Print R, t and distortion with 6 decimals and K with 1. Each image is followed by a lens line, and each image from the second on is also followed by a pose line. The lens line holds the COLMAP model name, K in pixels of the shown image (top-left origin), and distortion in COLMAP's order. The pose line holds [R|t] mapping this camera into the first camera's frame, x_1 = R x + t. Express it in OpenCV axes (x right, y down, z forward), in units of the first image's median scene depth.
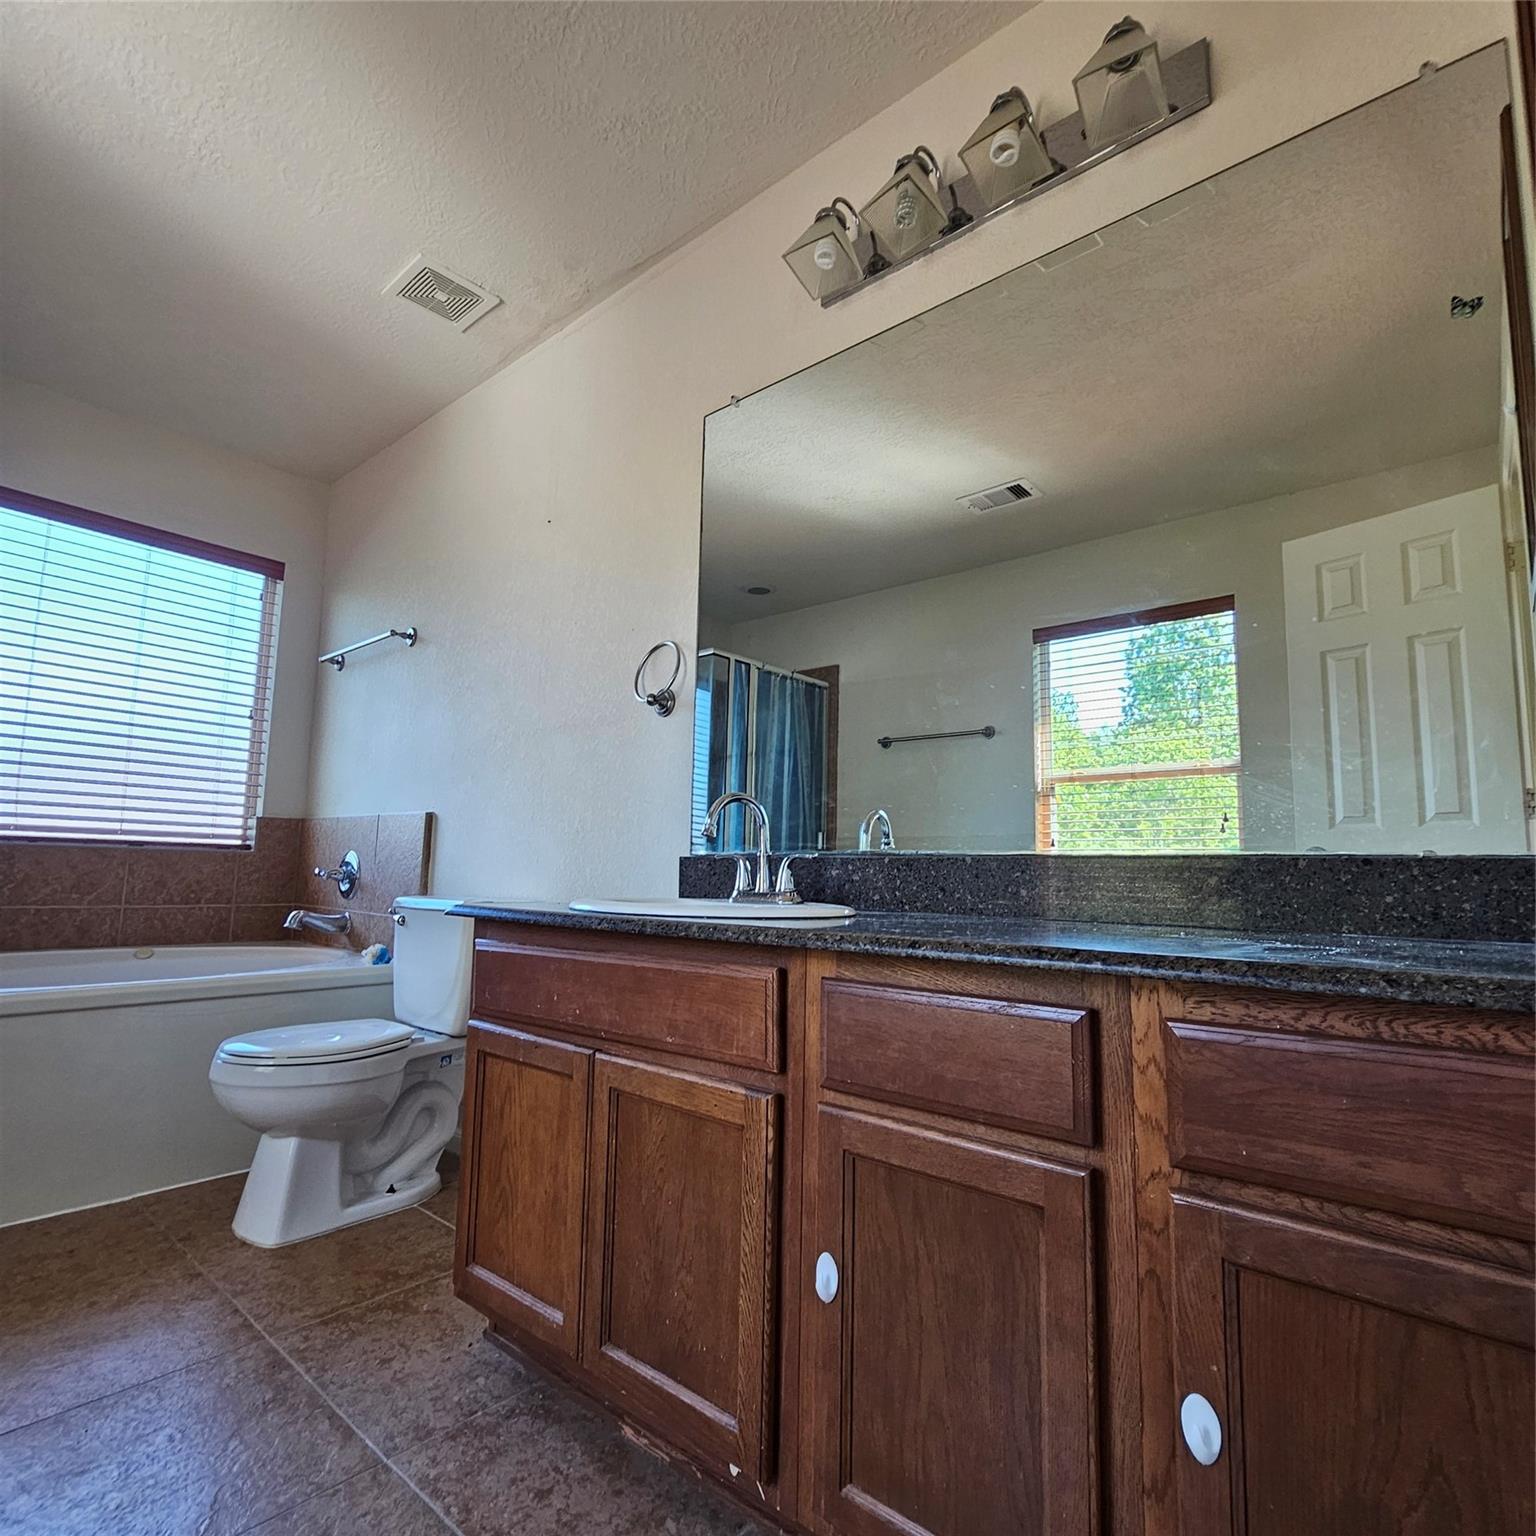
lens RADIAL K [[843.7, 0, 765.3], [0, 843.7, 774.6], [0, 0, 1]] dist [-0.003400, 0.001104]
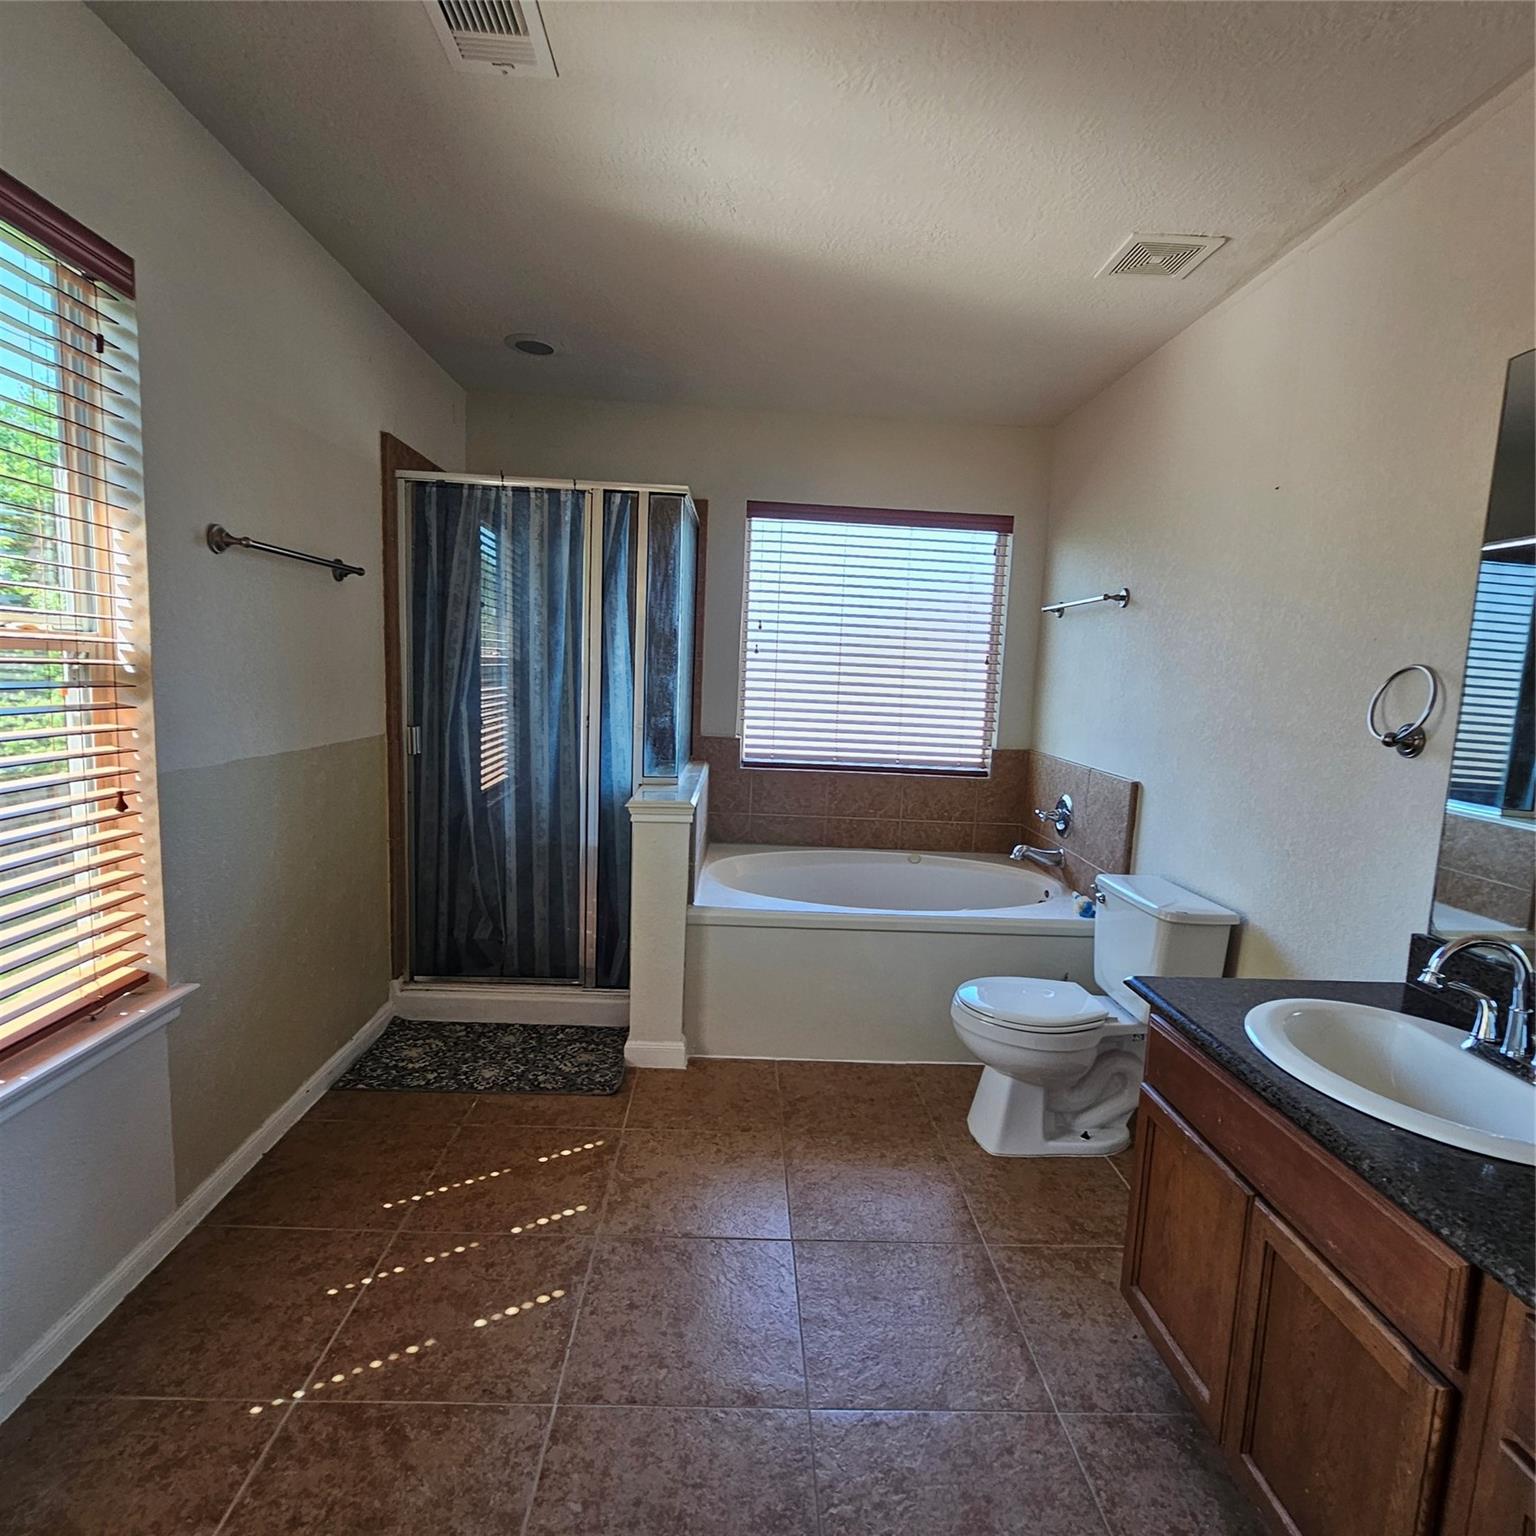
lens RADIAL K [[843.7, 0, 765.3], [0, 843.7, 774.6], [0, 0, 1]] dist [-0.003400, 0.001104]
pose [[0.683019, 0.096796, -0.723959, 0.059488], [0.055083, 0.981531, 0.183202, -0.281786], [0.728321, -0.165008, 0.665072, -0.020521]]
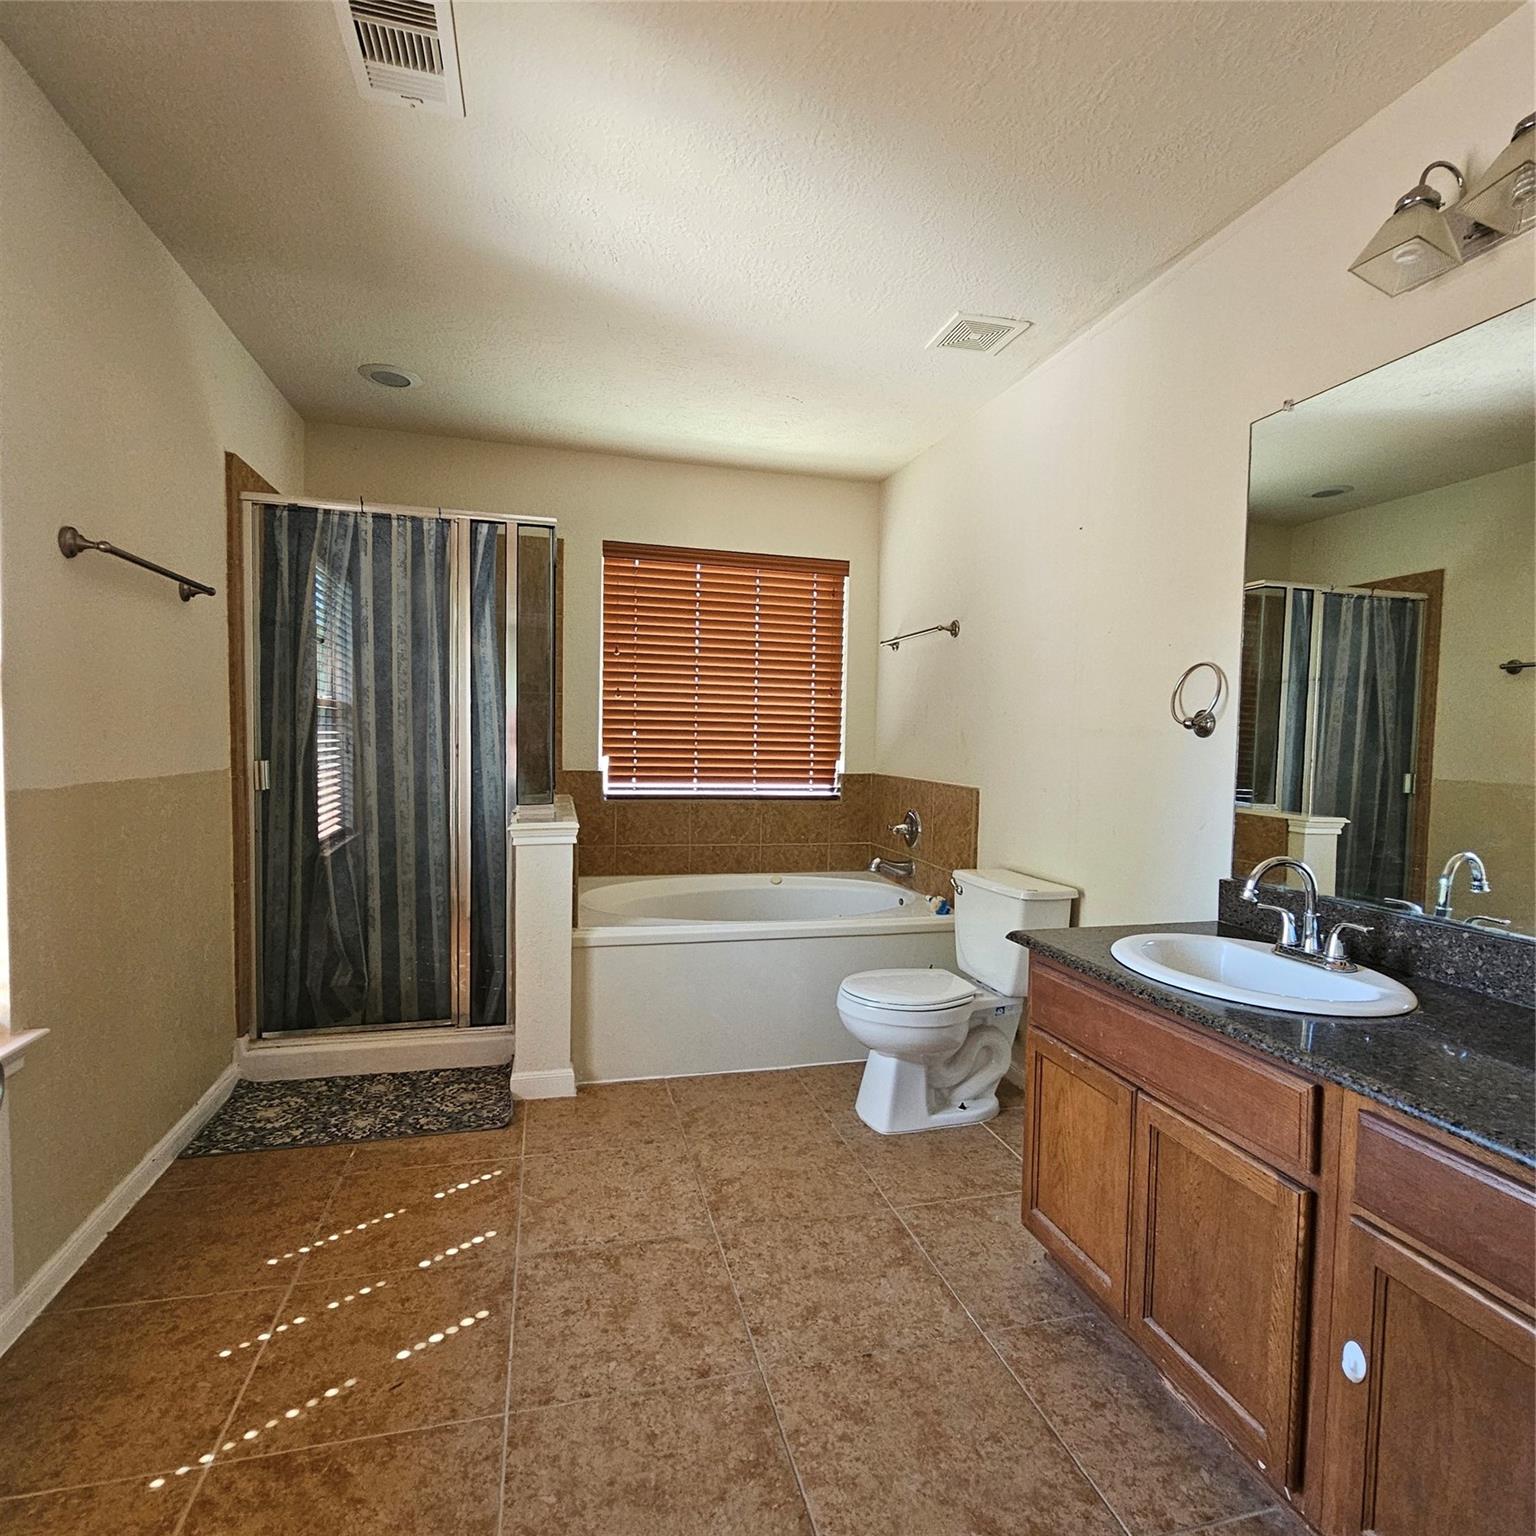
lens RADIAL K [[839.8, 0, 769.6], [0, 839.8, 775.3], [0, 0, 1]] dist [-0.002567, 0.000957]
pose [[0.827013, 0.020084, -0.561824, 0.021111], [0.062837, 0.989797, 0.127880, -0.219174], [0.558660, -0.141062, 0.817313, -0.154609]]
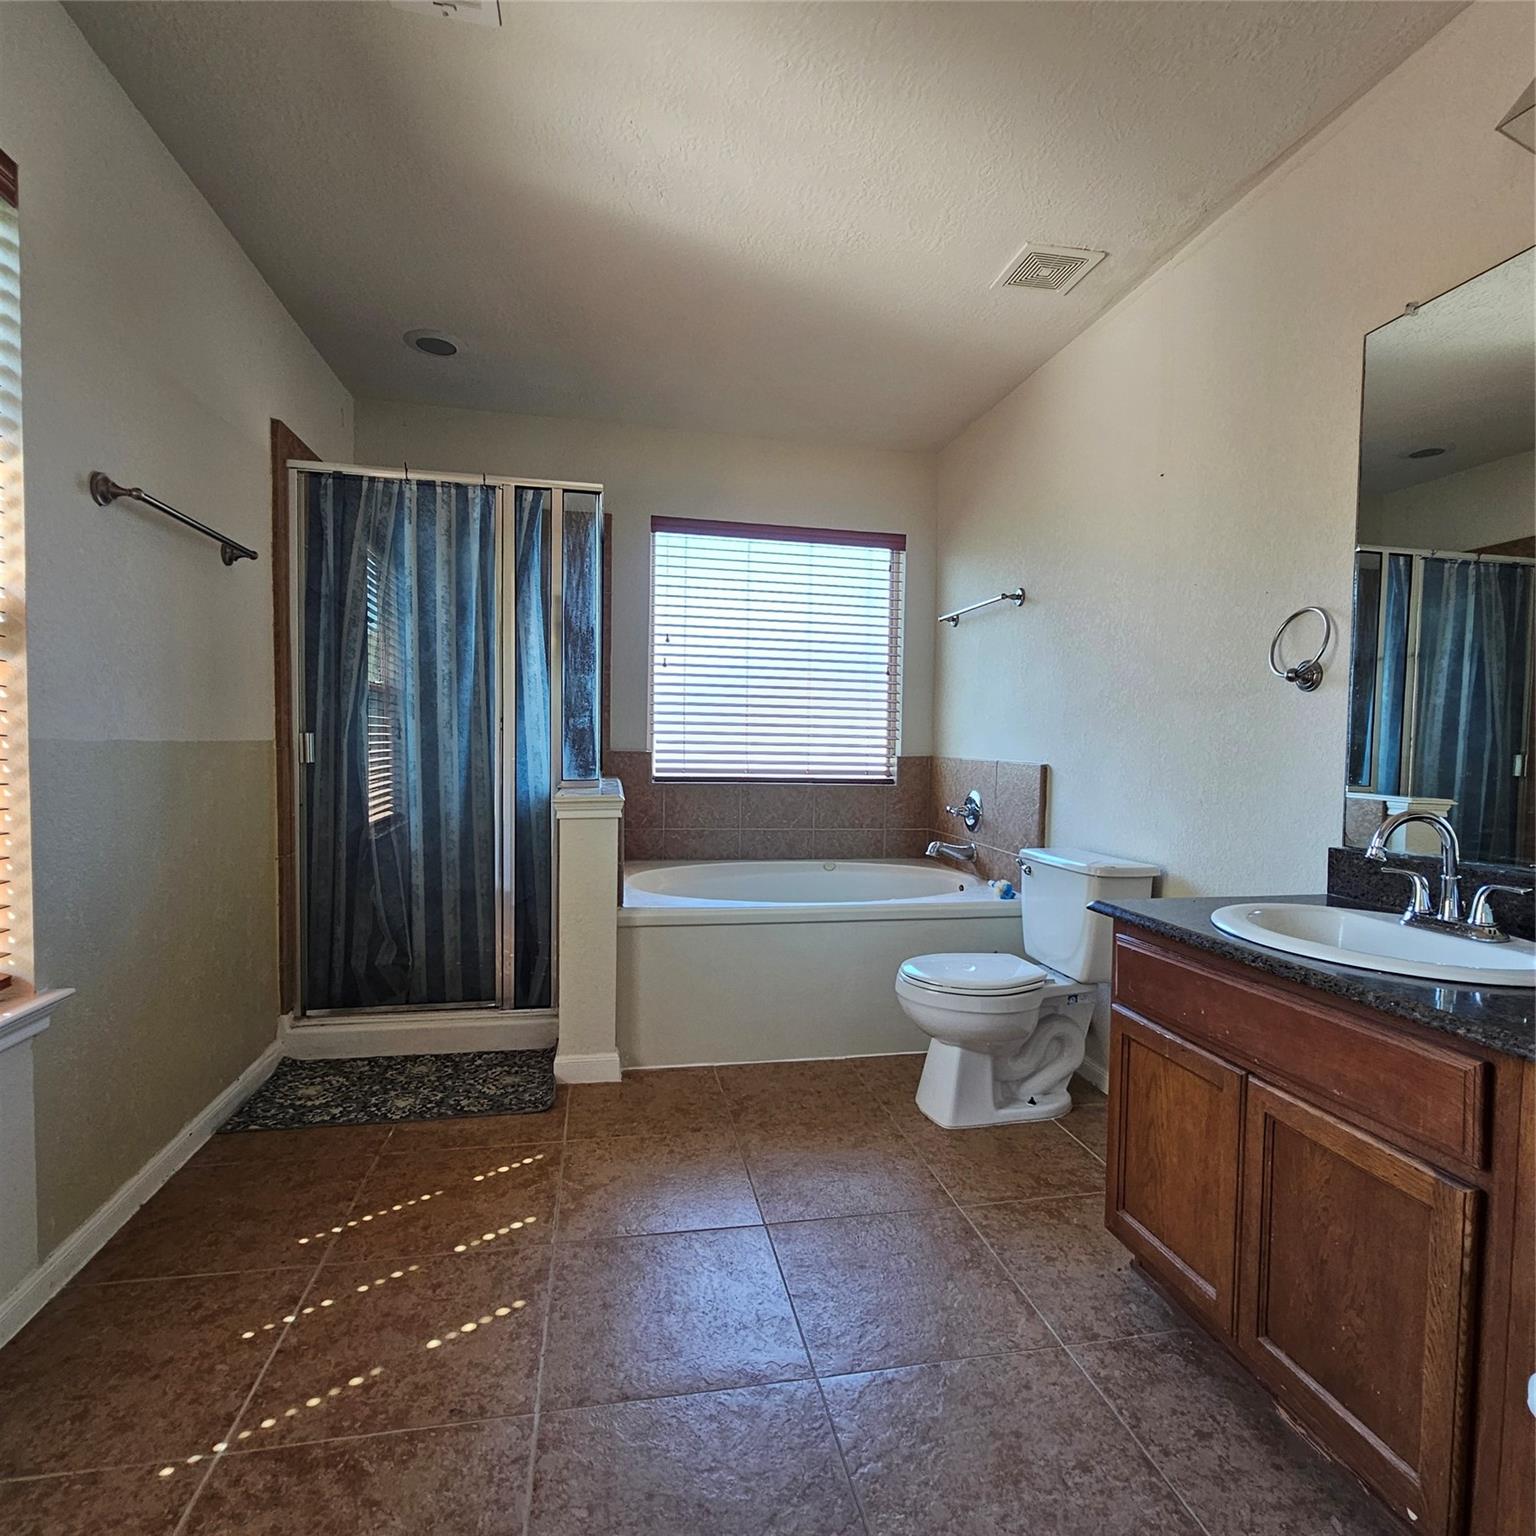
lens RADIAL K [[838.5, 0, 769.8], [0, 838.5, 774.4], [0, 0, 1]] dist [-0.005151, 0.002467]
pose [[0.791064, 0.016042, -0.611523, -0.028677], [0.070587, 0.990585, 0.117298, -0.149883], [0.607647, -0.135956, 0.782484, -0.096344]]
